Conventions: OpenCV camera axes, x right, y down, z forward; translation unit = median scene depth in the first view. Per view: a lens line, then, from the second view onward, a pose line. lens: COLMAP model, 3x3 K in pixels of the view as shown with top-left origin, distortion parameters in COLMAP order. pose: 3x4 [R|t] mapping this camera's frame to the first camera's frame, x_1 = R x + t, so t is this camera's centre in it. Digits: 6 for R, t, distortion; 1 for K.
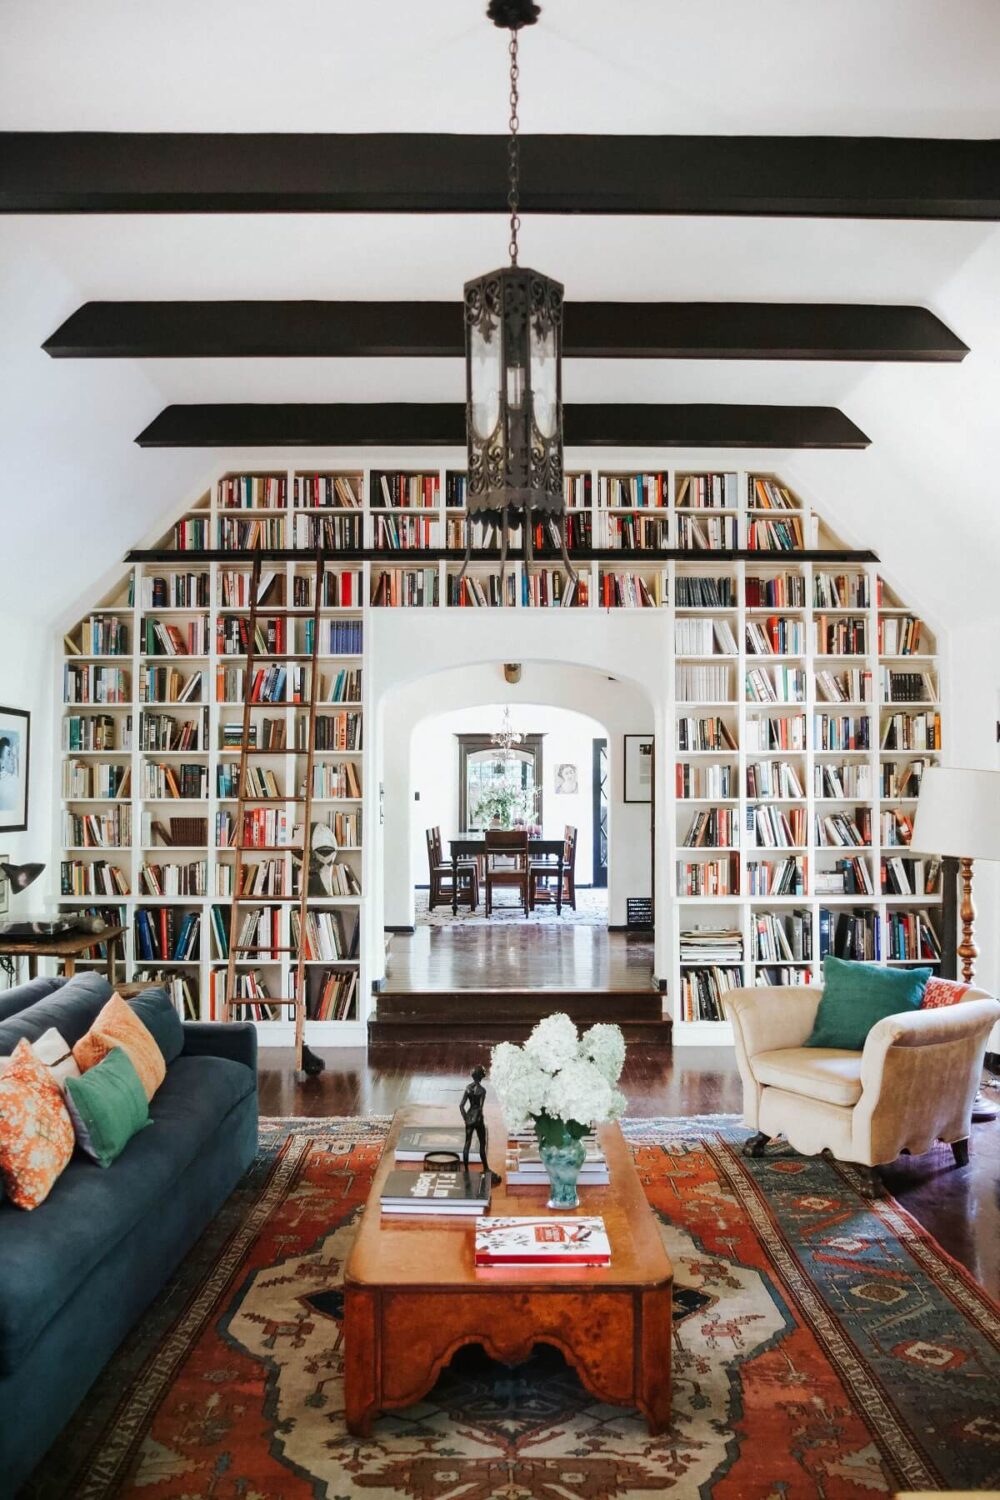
lens RADIAL K [[1278.3, 0, 529.2], [0, 1278.3, 724.6], [0, 0, 1]] dist [-0.076682, 0.034893]
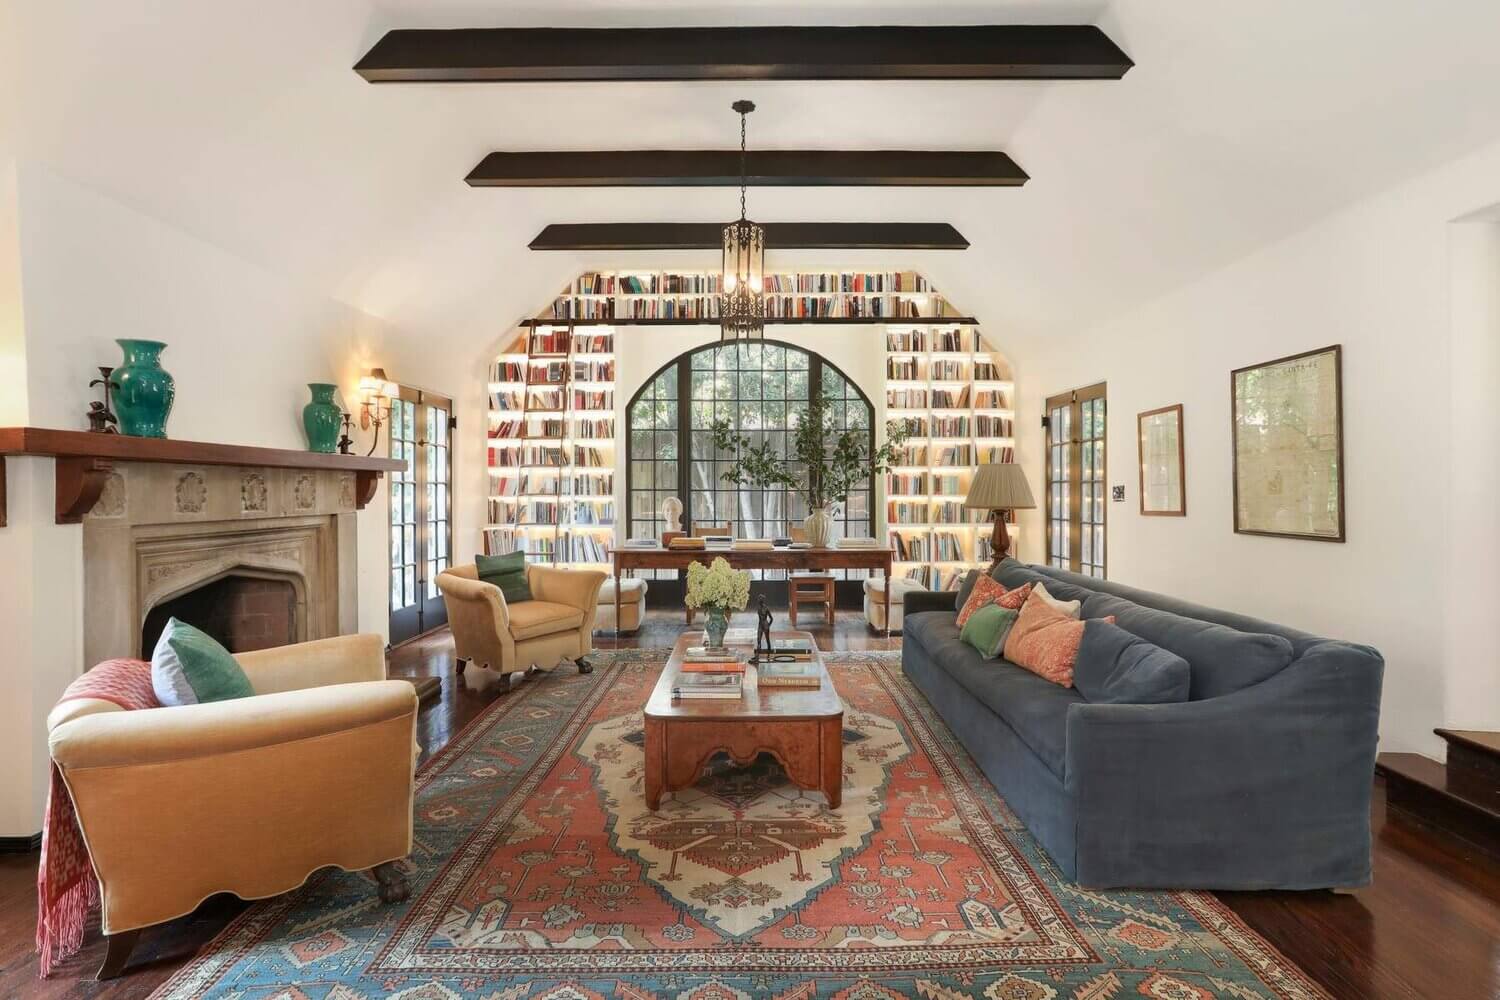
lens RADIAL K [[676.1, 0, 749.6], [0, 676.1, 487.8], [0, 0, 1]] dist [-0.034703, 0.013458]
pose [[-0.999596, 0.001543, 0.028374, -0.035272], [0.000027, 0.998577, -0.053331, 0.123546], [-0.028416, -0.053308, -0.998174, 1.361821]]
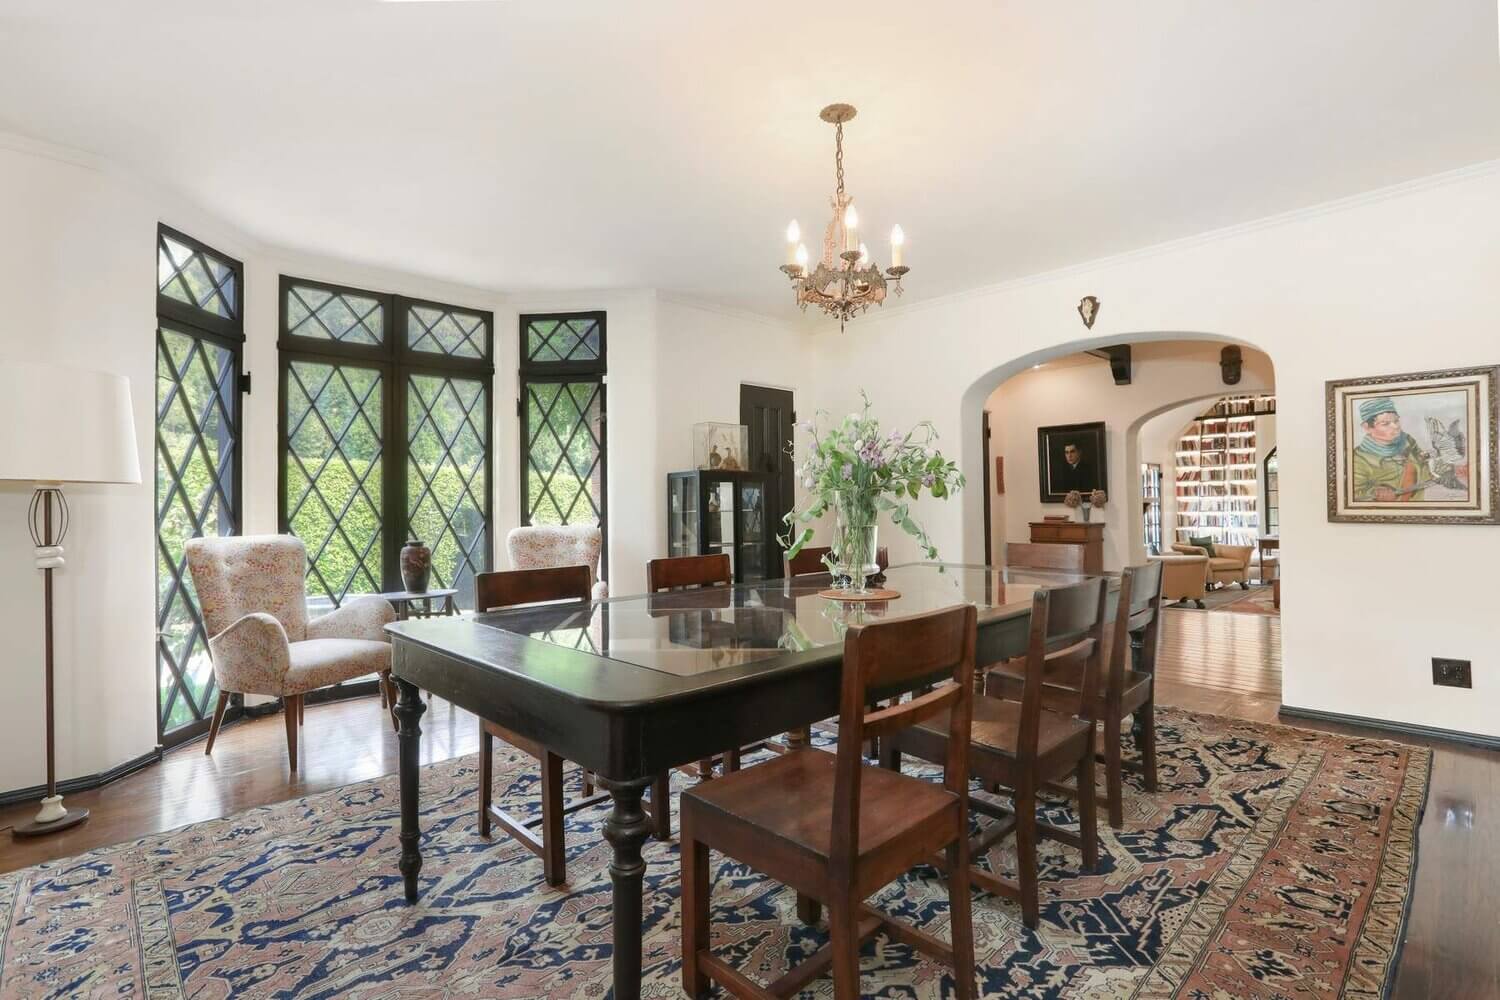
lens RADIAL K [[676.1, 0, 760.1], [0, 676.1, 488.2], [0, 0, 1]] dist [-0.034703, 0.013458]
pose [[-0.651878, 0.025320, 0.757901, -0.374770], [-0.029852, 0.997811, -0.059010, 0.177722], [-0.757736, -0.061092, -0.649695, 2.926609]]
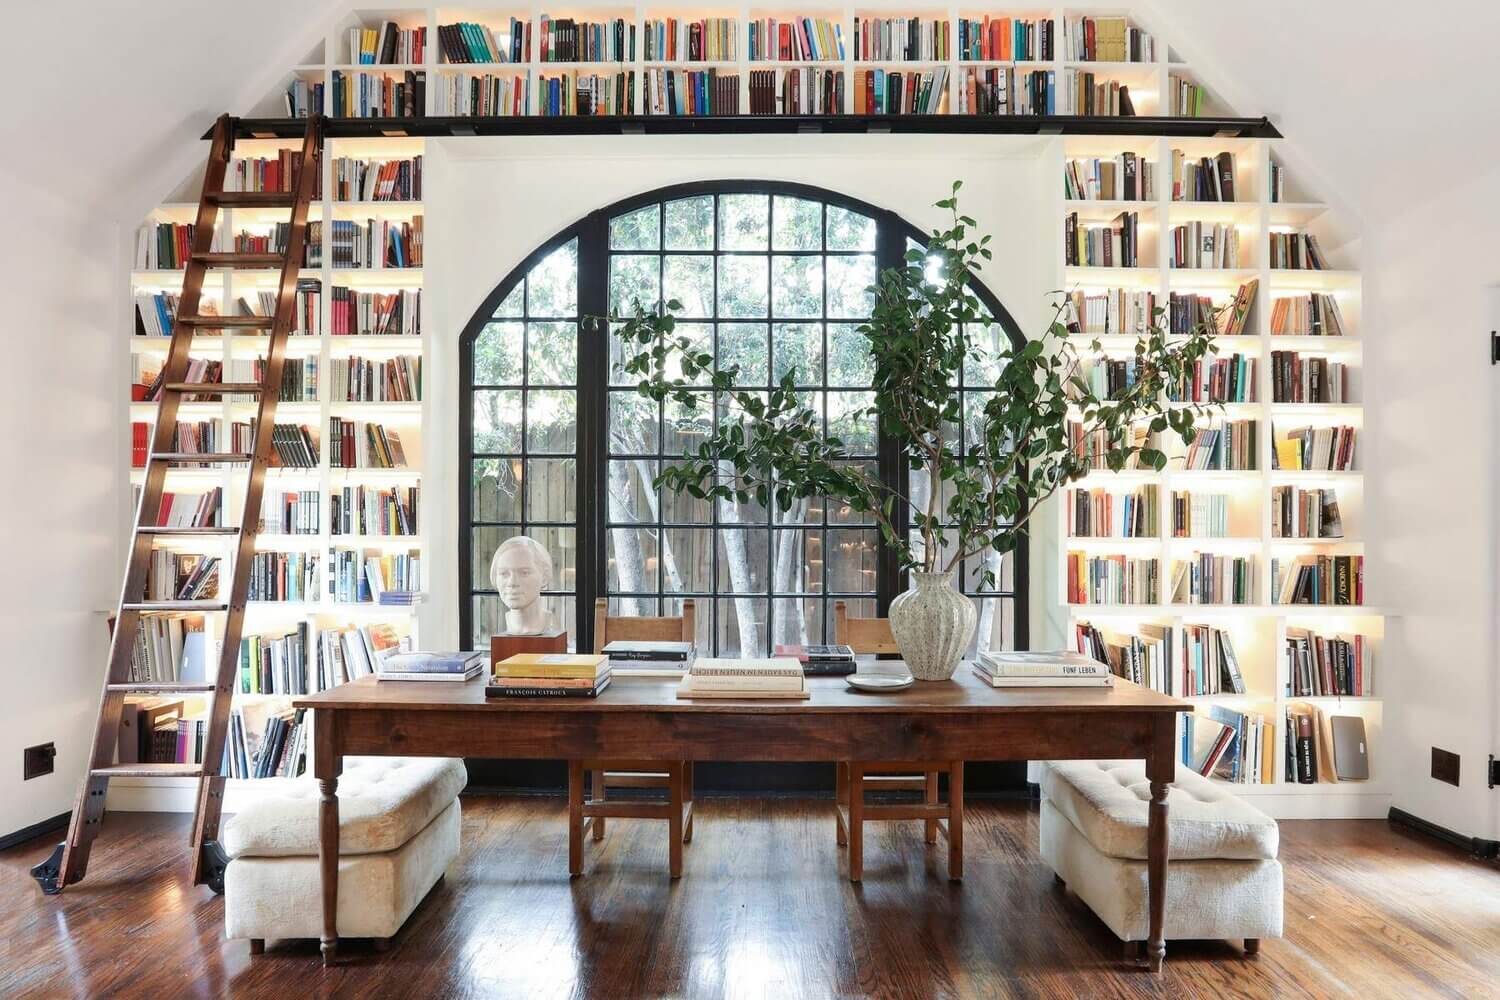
lens RADIAL K [[821.3, 0, 749.8], [0, 821.3, 533.4], [0, 0, 1]] dist [-0.032702, 0.006193]
pose [[-0.999619, -0.003290, 0.027416, -0.024058], [-0.004839, 0.998384, -0.056613, 0.102358], [-0.027185, -0.056724, -0.998020, 0.686804]]
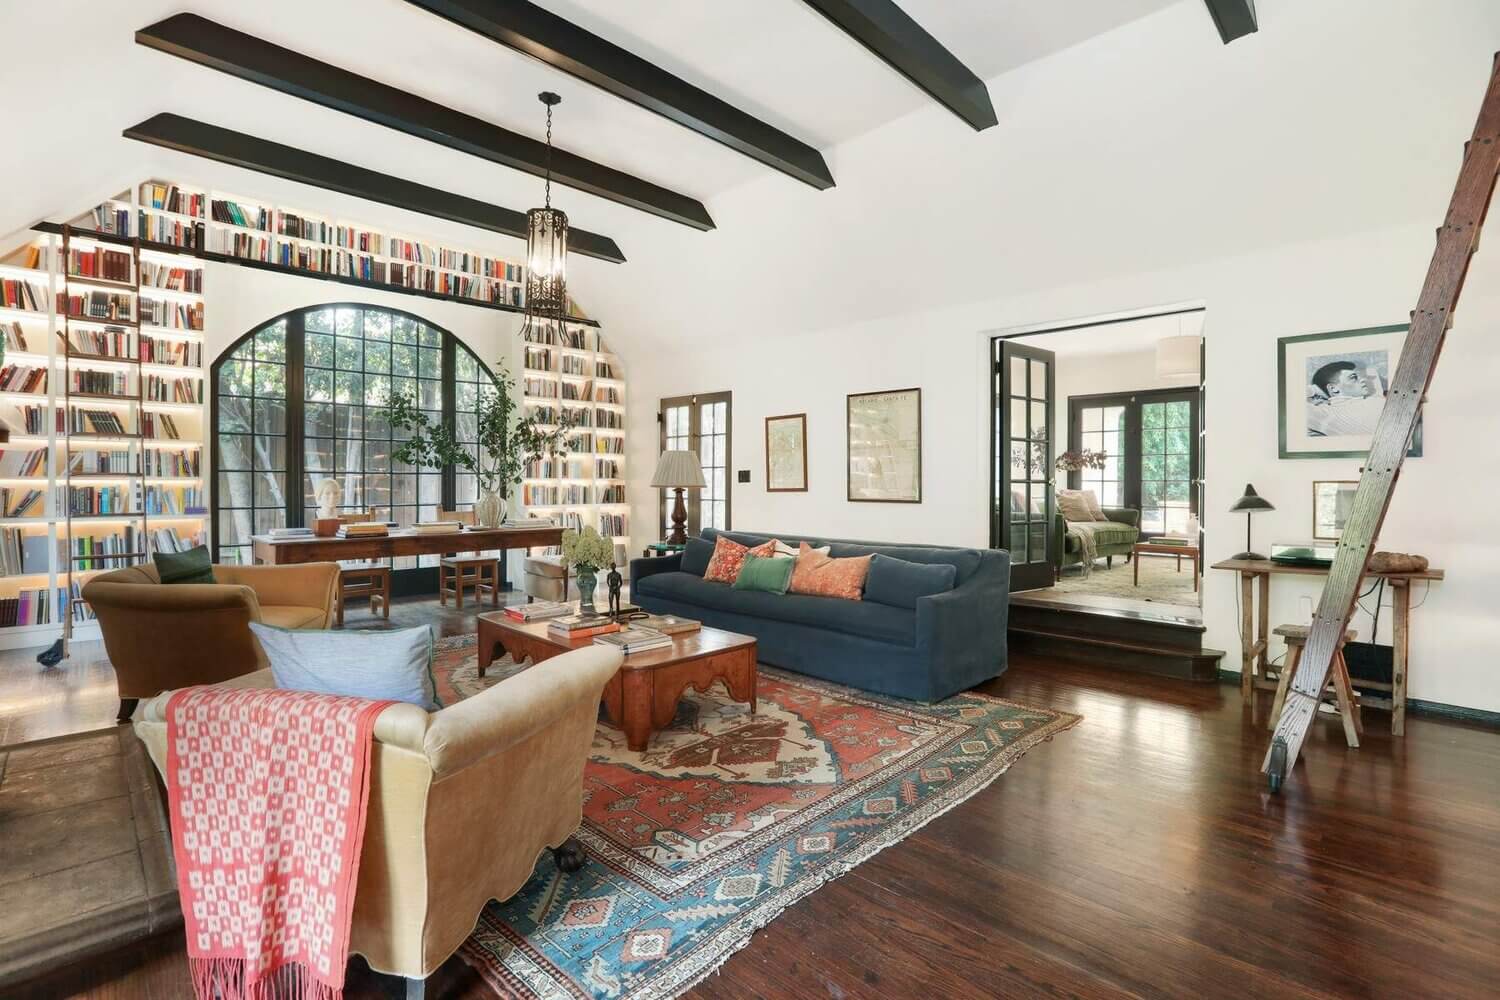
lens RADIAL K [[676.1, 0, 711.9], [0, 676.1, 479.3], [0, 0, 1]] dist [-0.034703, 0.013458]
pose [[-0.755466, -0.002822, -0.655182, 0.362845], [0.029206, 0.998852, -0.037979, 0.133214], [0.654537, -0.047827, -0.754516, 1.325370]]
